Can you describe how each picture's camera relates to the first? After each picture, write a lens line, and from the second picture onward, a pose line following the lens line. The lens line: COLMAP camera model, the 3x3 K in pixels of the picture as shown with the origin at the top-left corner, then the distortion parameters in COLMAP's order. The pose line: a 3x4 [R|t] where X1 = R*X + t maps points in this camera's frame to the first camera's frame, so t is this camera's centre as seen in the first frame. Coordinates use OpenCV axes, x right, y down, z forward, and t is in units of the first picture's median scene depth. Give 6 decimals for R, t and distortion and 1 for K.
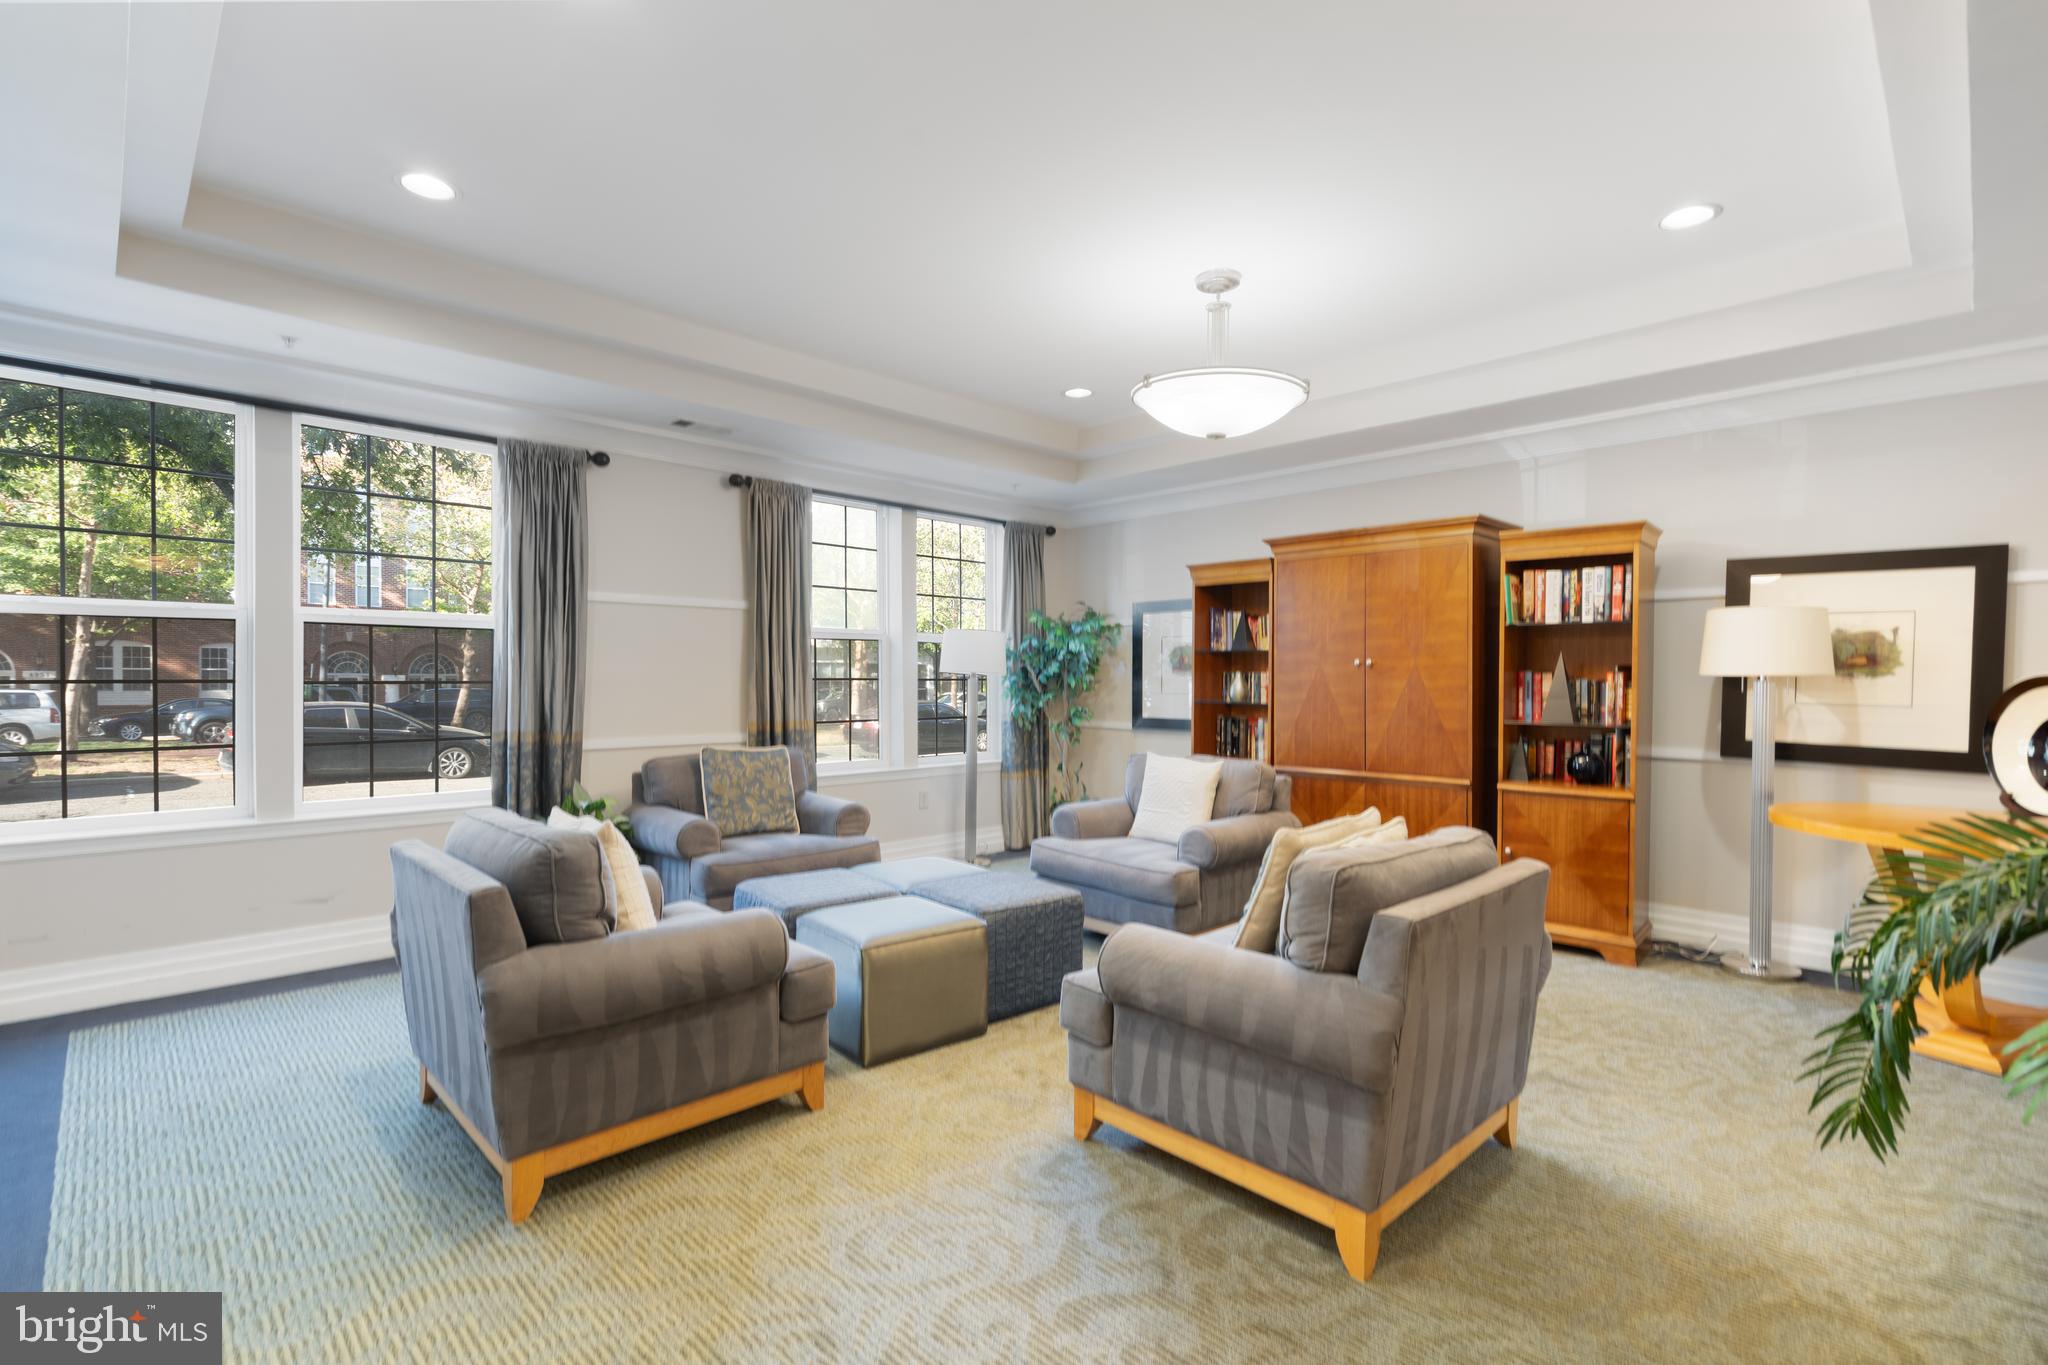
lens RADIAL K [[942.5, 0, 1019.5], [0, 942.5, 686.4], [0, 0, 1]] dist [-0.000097, 0.000004]
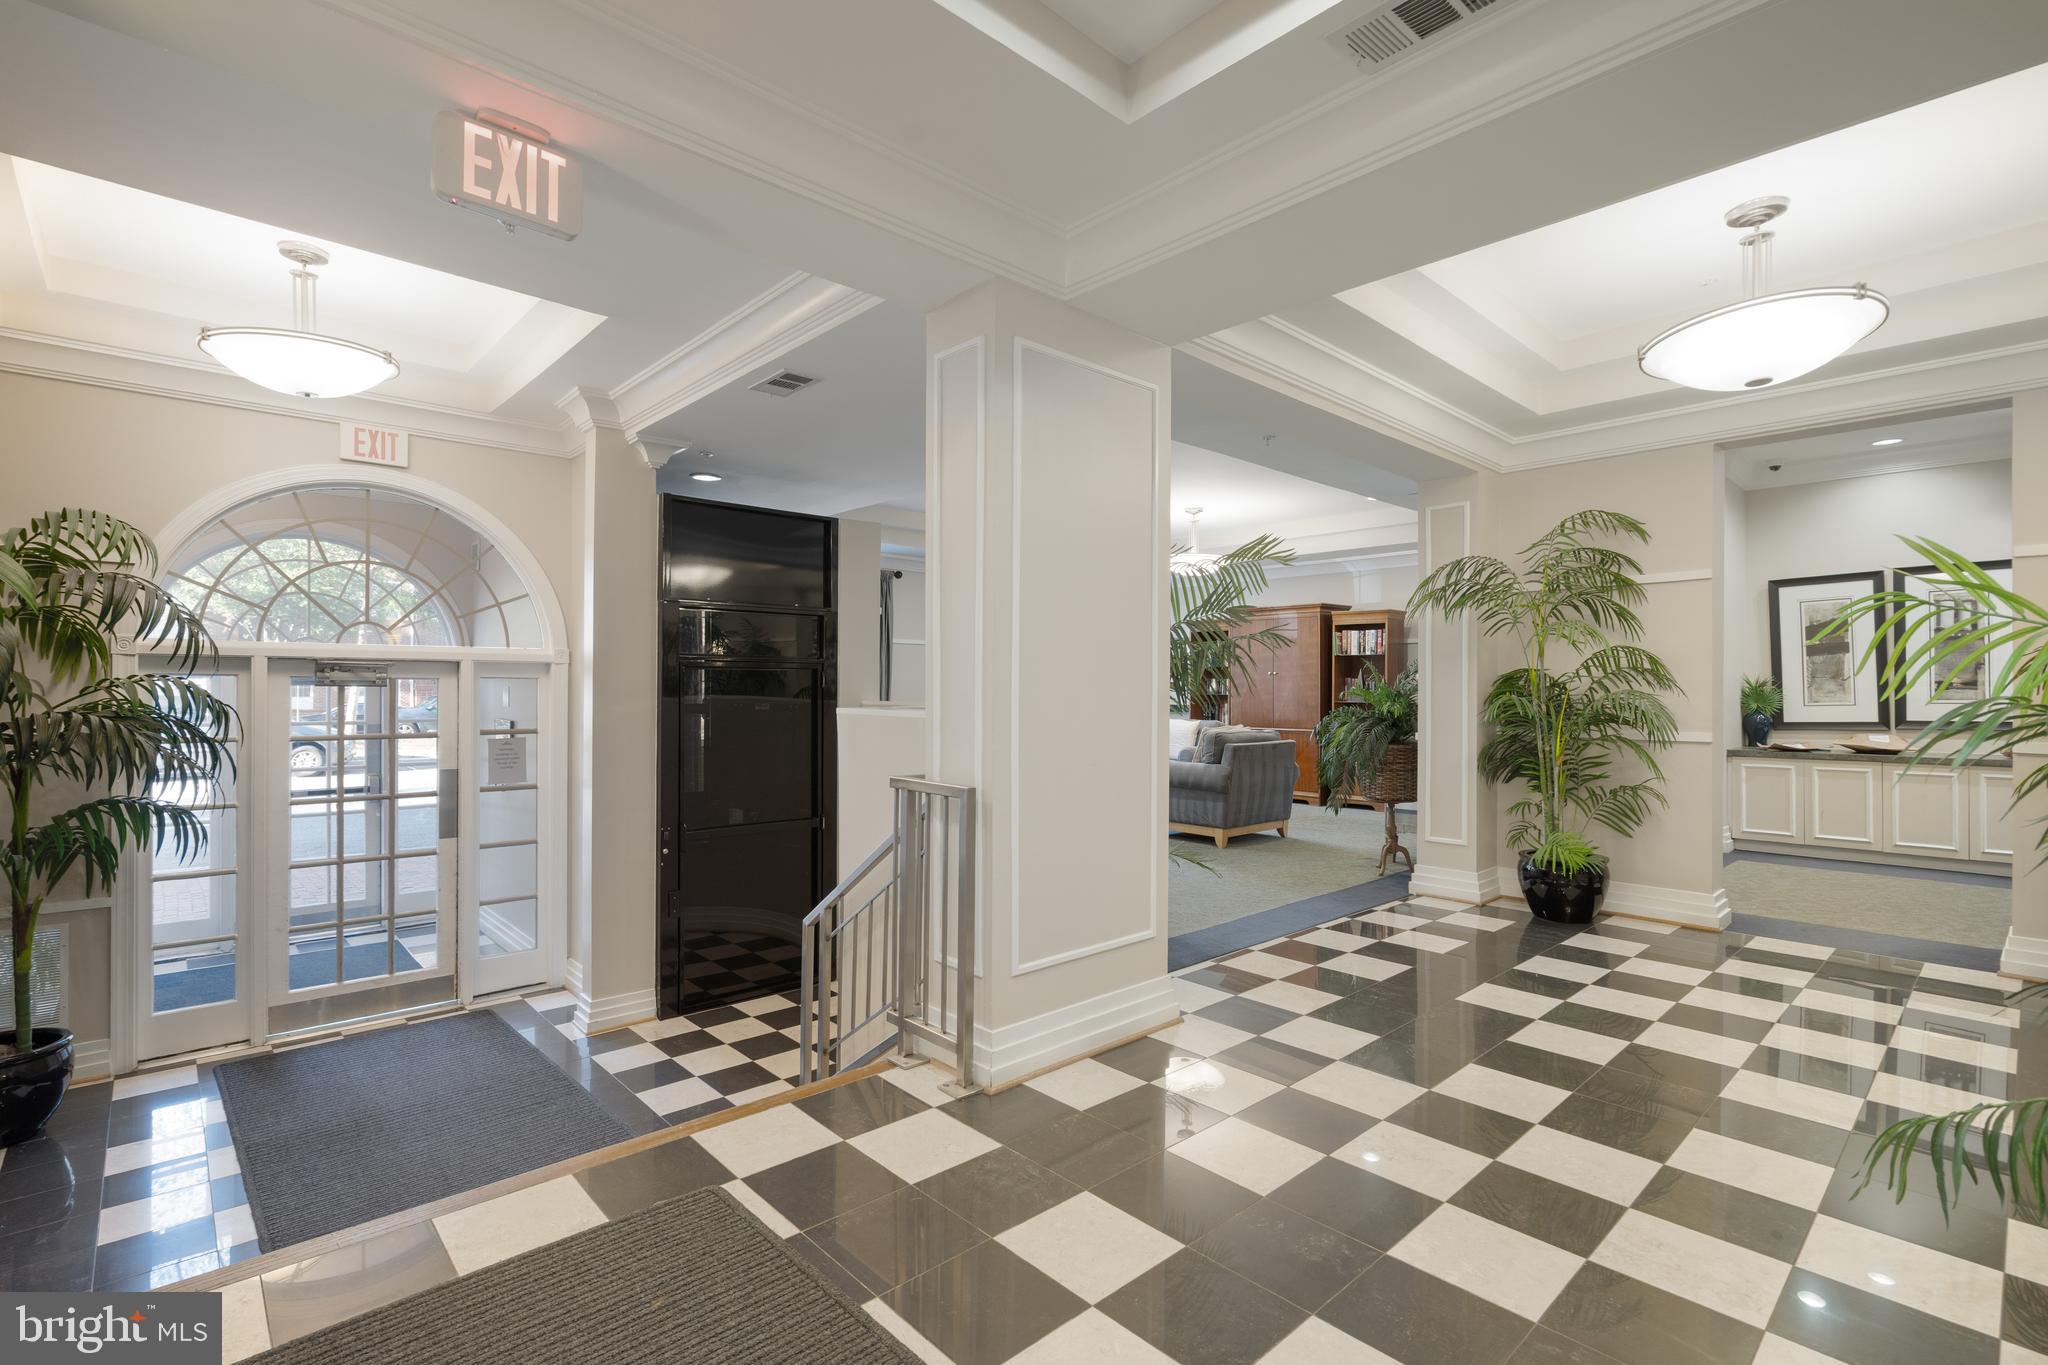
lens RADIAL K [[942.5, 0, 1028.5], [0, 942.5, 682.2], [0, 0, 1]] dist [-0.000097, 0.000004]
pose [[0.999803, 0.000862, -0.019850, -0.129115], [-0.001199, 0.999855, -0.016992, 0.031458], [0.019832, 0.017013, 0.999659, -1.142234]]
